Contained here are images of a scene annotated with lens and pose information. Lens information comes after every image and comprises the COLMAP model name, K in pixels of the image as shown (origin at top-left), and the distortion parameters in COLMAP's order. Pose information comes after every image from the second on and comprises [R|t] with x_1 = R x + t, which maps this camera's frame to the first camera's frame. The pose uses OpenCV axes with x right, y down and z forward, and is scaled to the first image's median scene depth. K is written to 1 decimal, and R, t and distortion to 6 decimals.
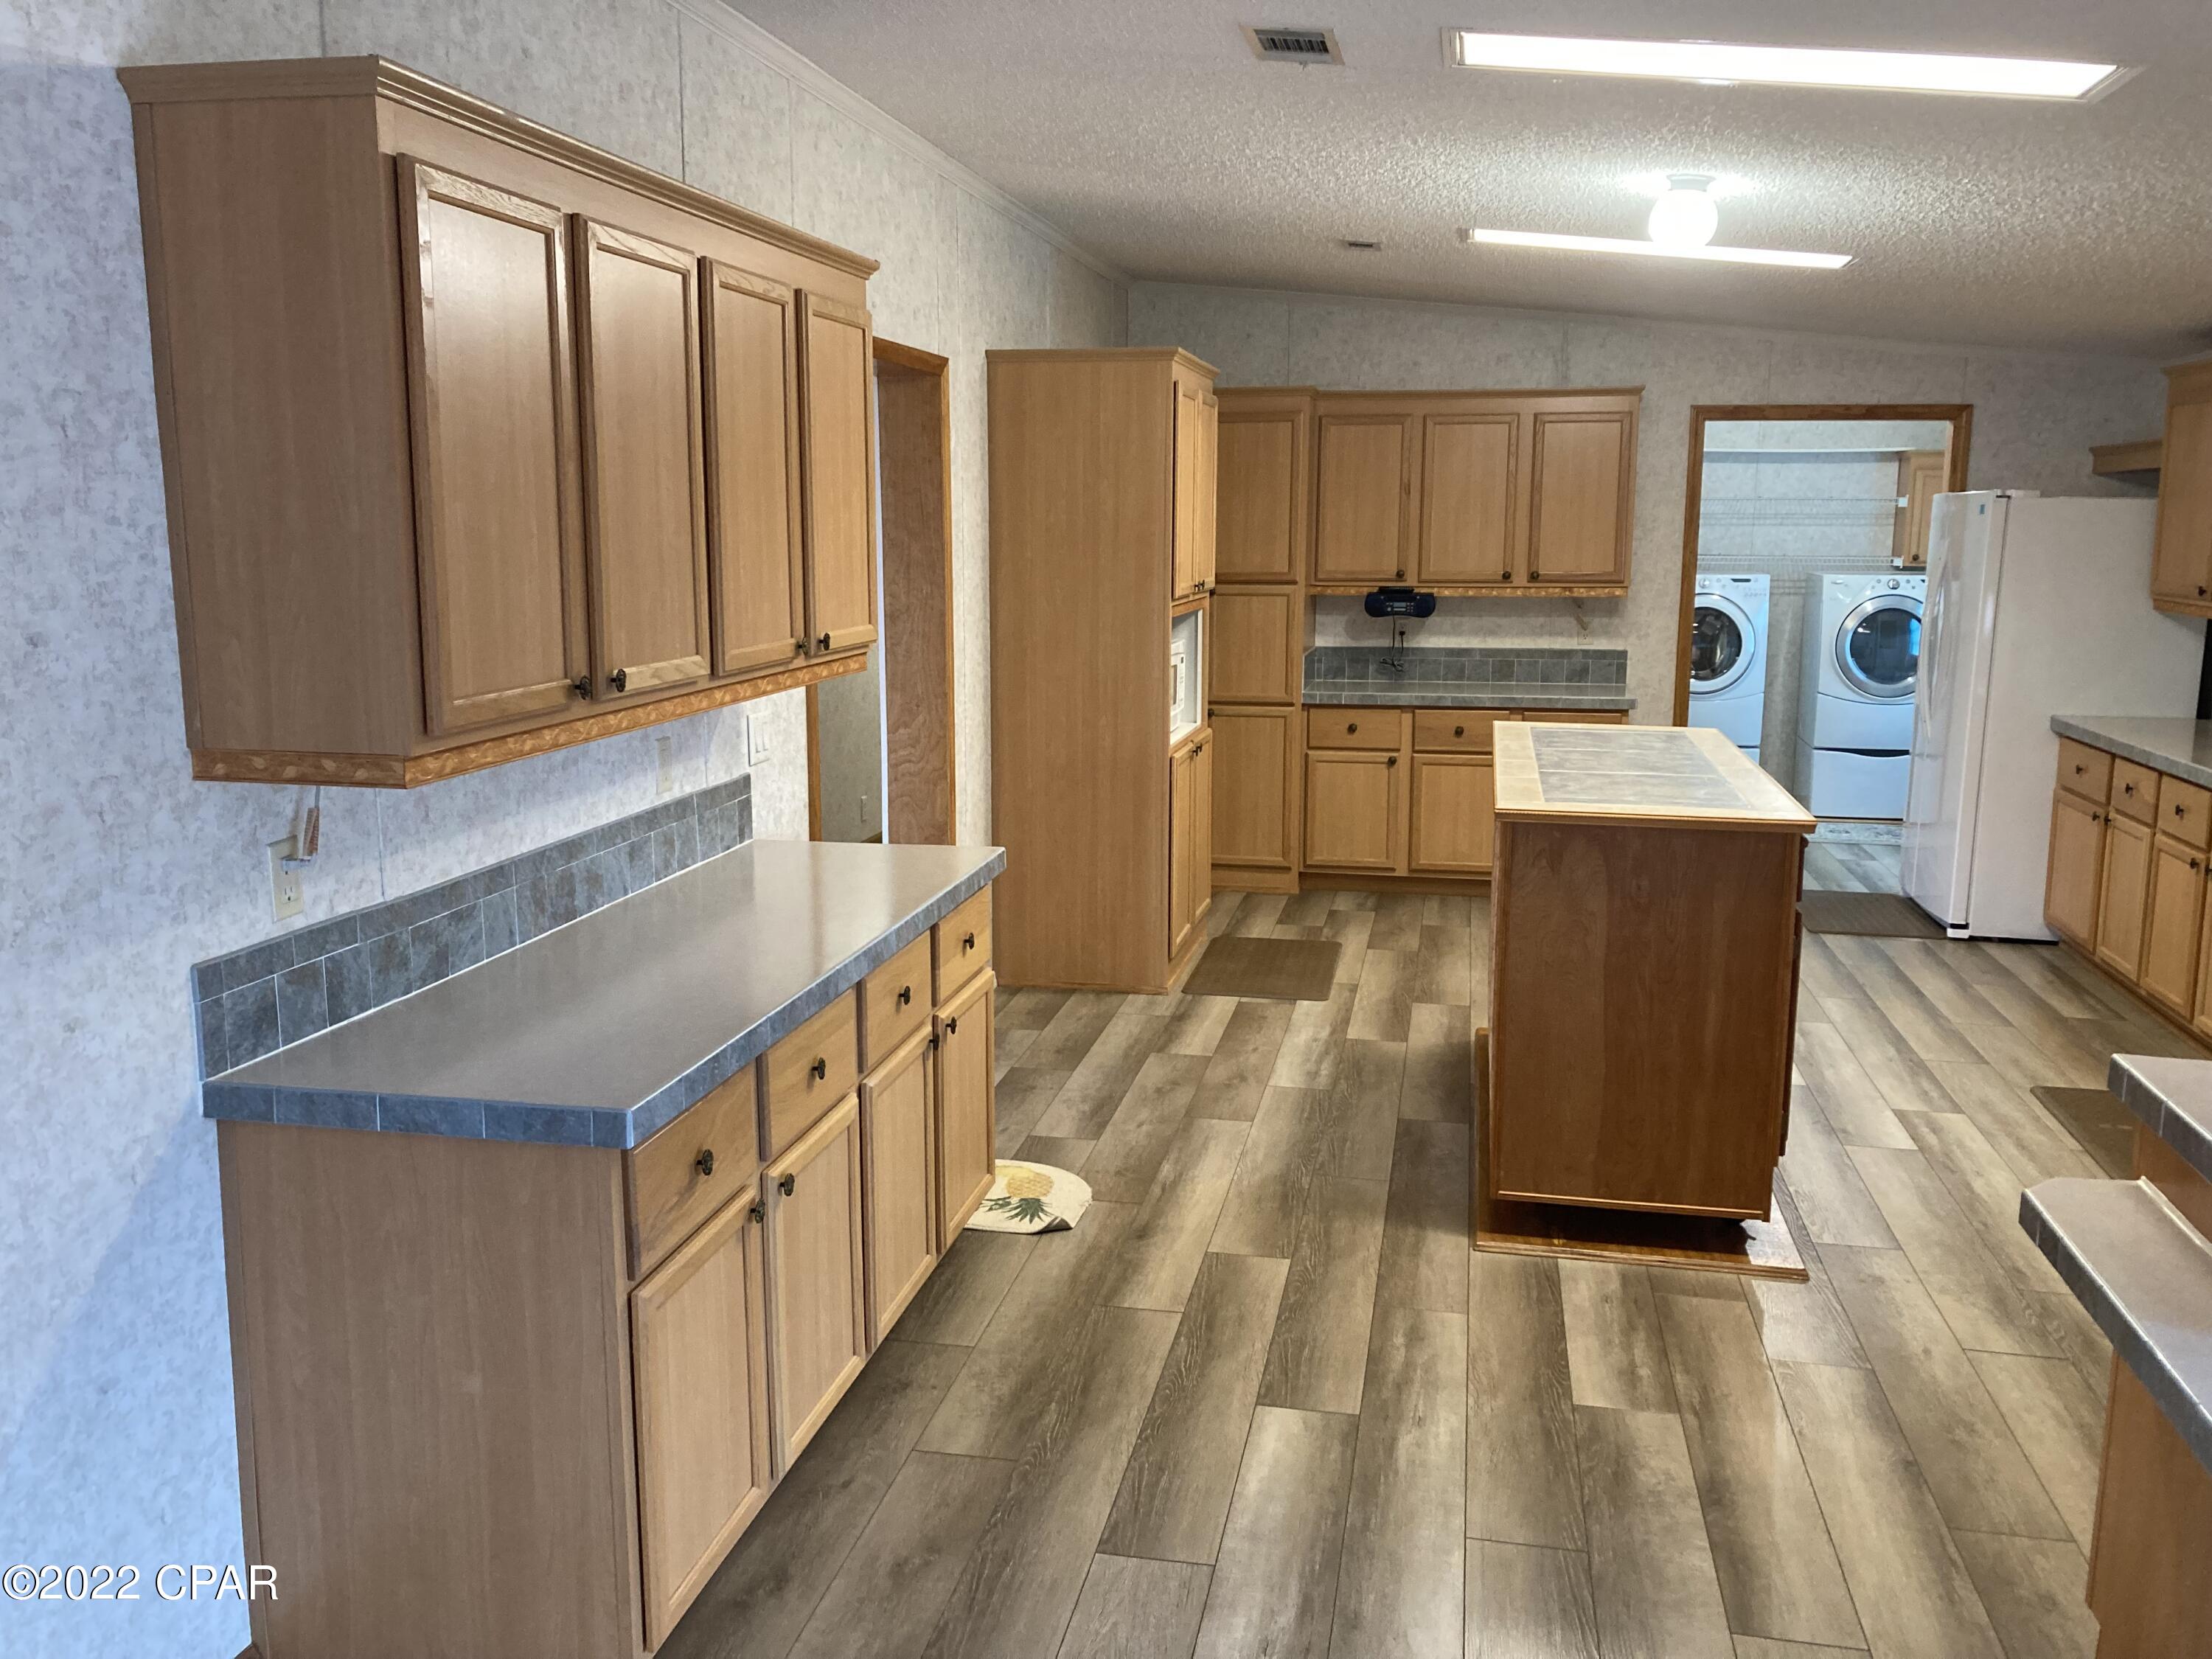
lens RADIAL K [[1806.4, 0, 1099.6], [0, 1806.4, 782.3], [0, 0, 1]] dist [0.037534, -0.042338]
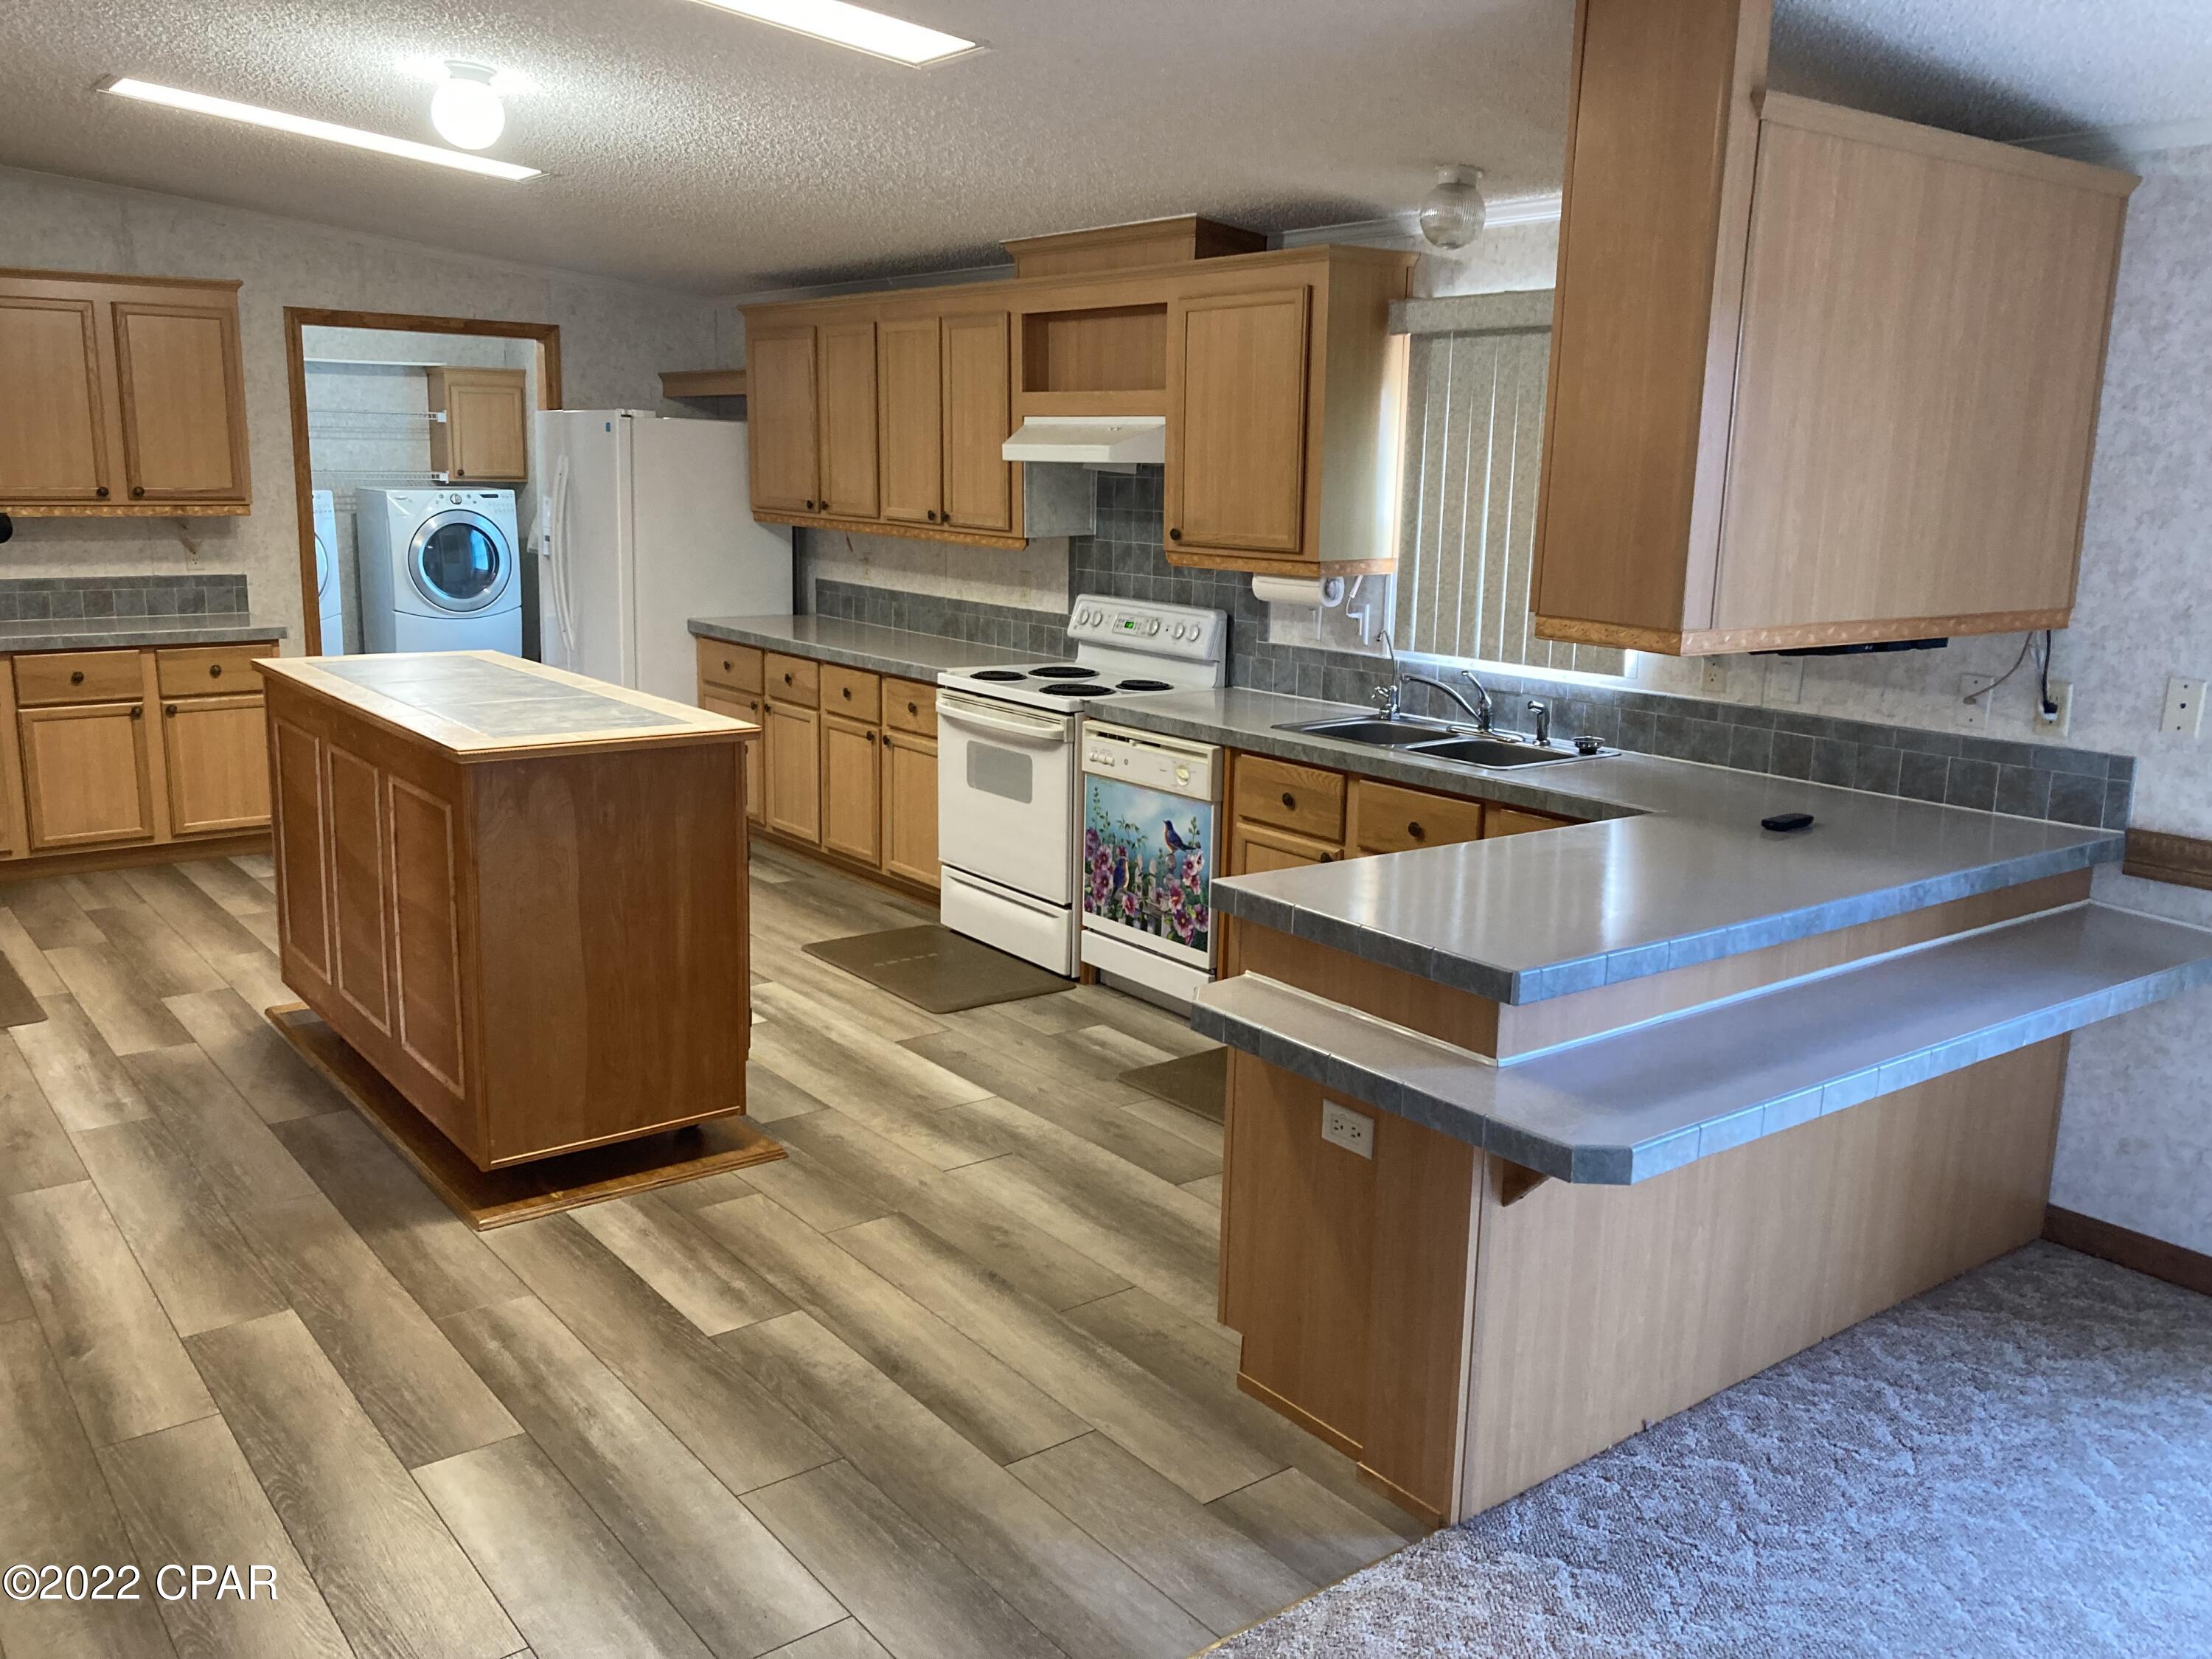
lens RADIAL K [[1808.6, 0, 1095.9], [0, 1808.6, 784.3], [0, 0, 1]] dist [0.060324, -0.065733]
pose [[0.657673, -0.127666, 0.742406, -0.154282], [0.093246, 0.991752, 0.087940, -0.011894], [-0.747510, 0.011390, 0.664153, 0.093961]]
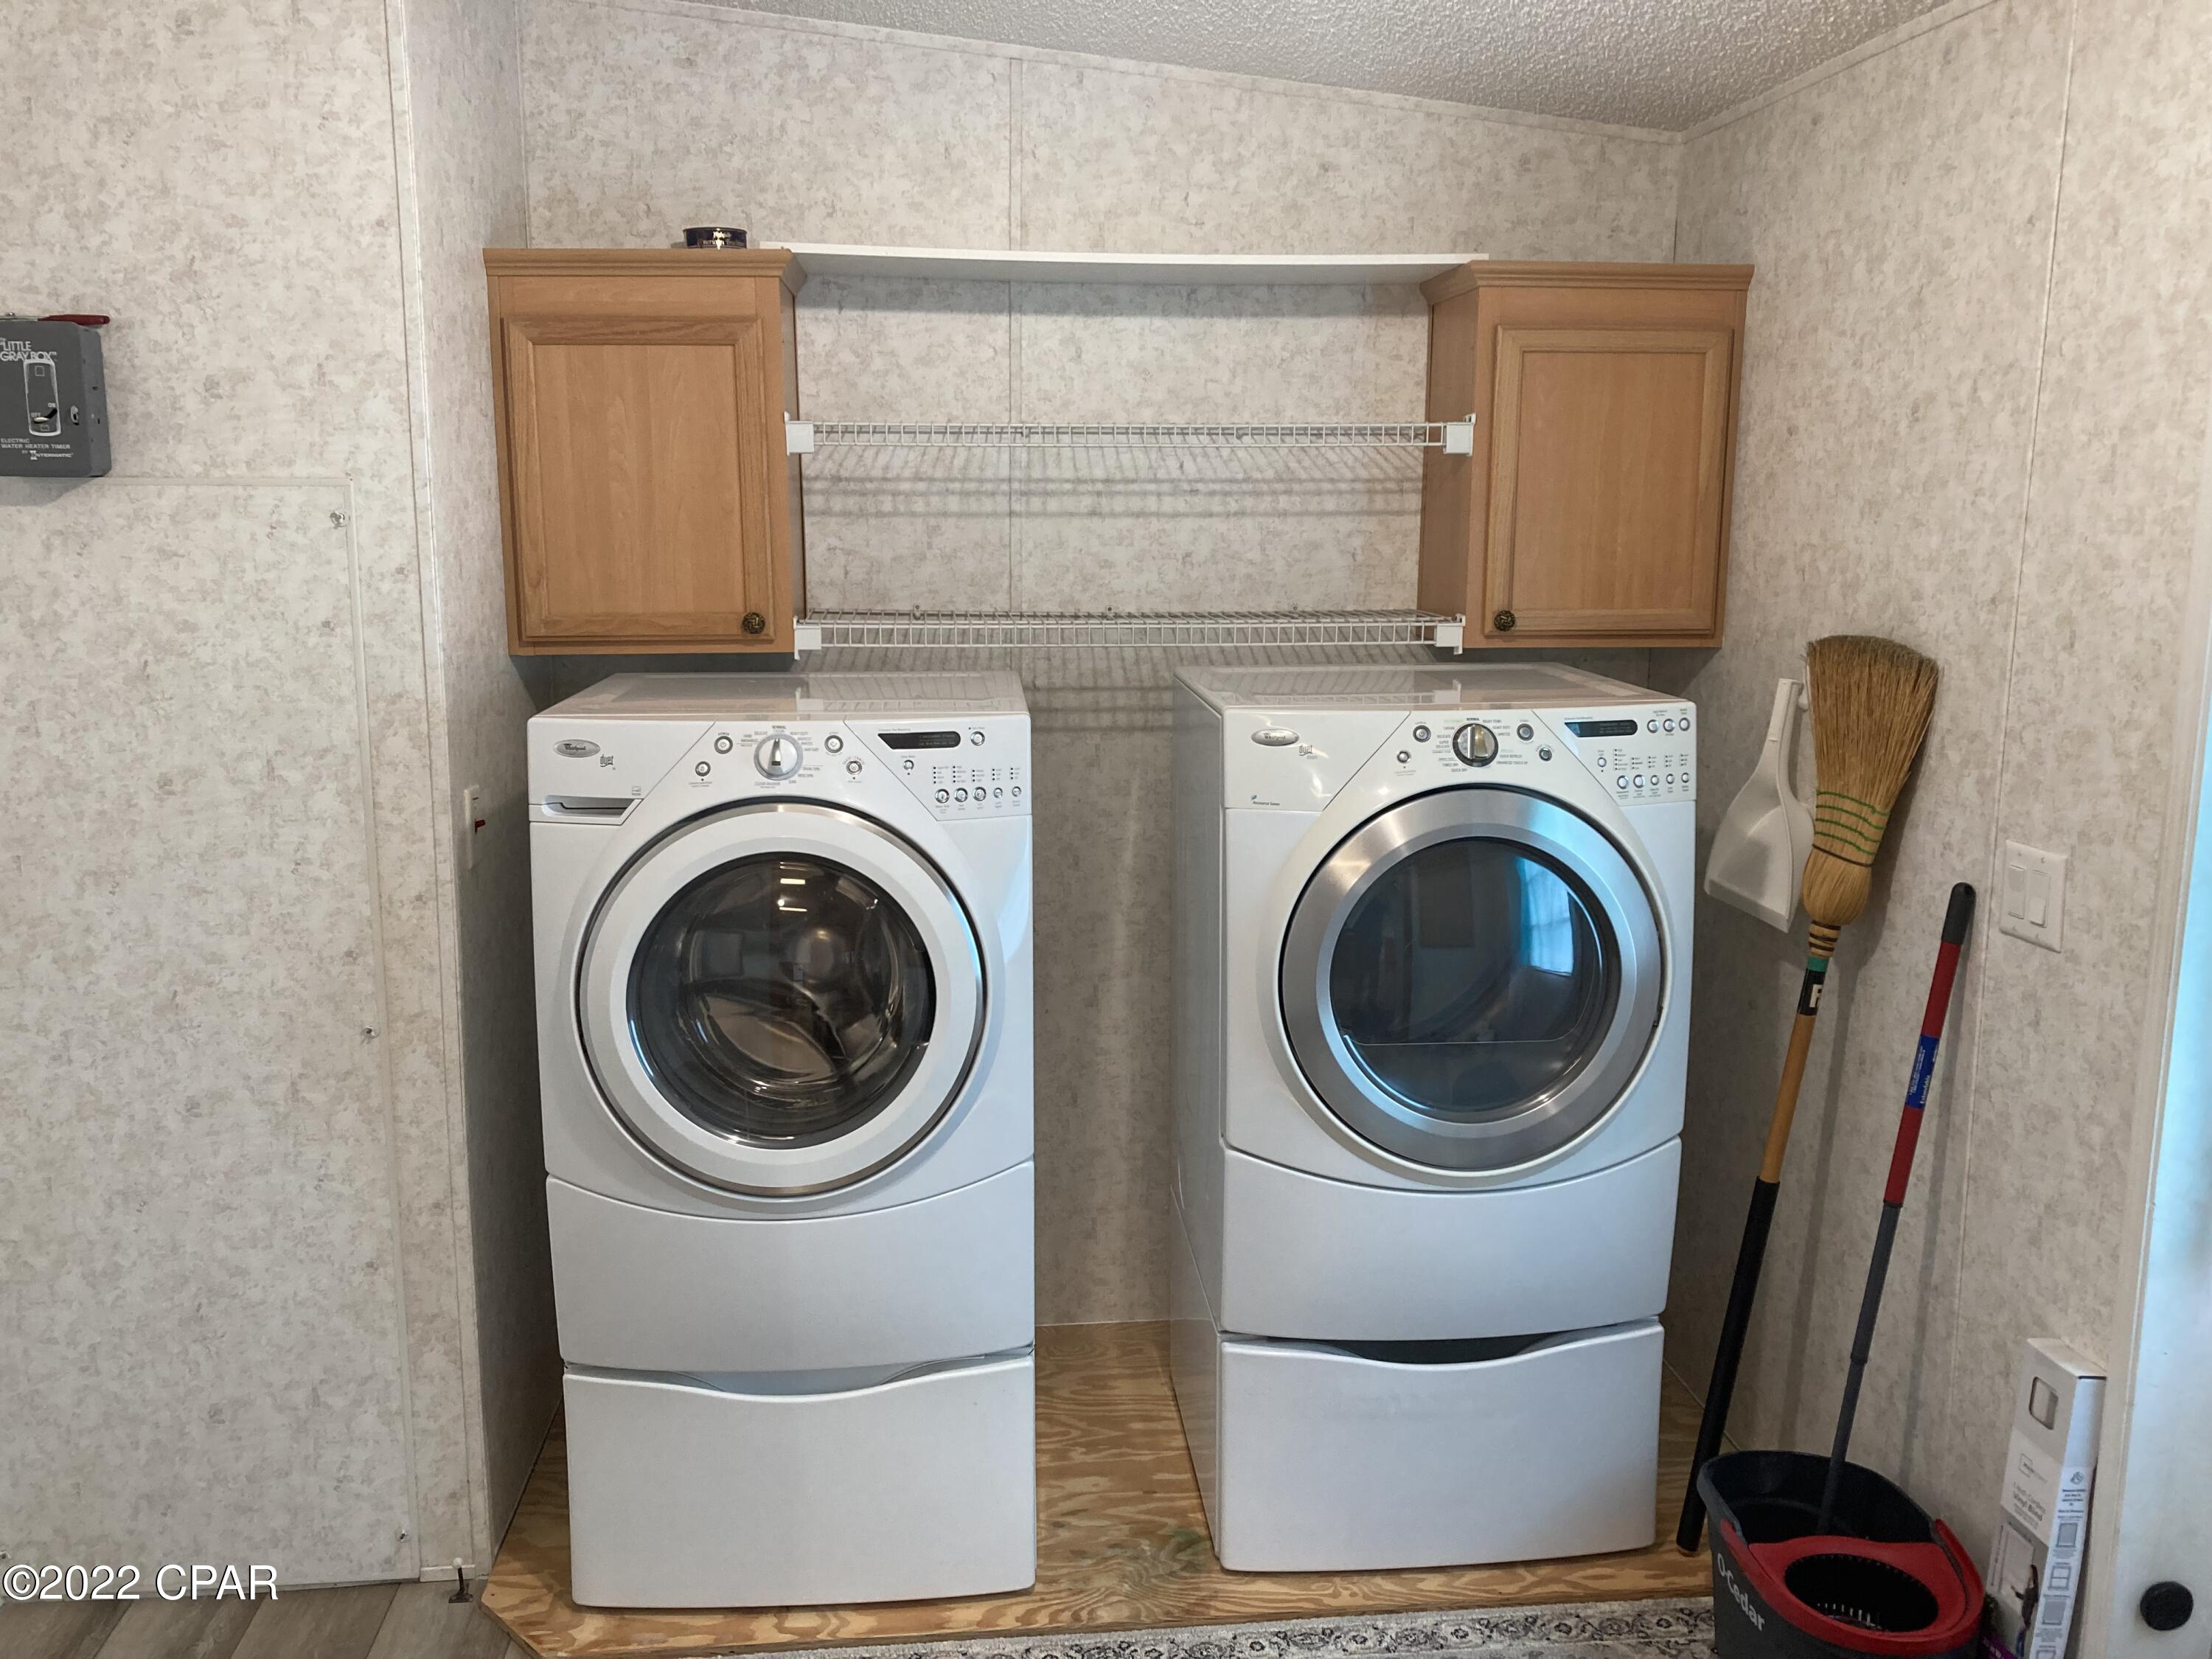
lens RADIAL K [[1806.4, 0, 1102.6], [0, 1806.4, 822.3], [0, 0, 1]] dist [0.037534, -0.042338]
pose [[0.952592, -0.055473, 0.299151, 0.466260], [0.046665, 0.998243, 0.036512, -0.166284], [-0.300651, -0.020821, 0.953507, 1.164732]]
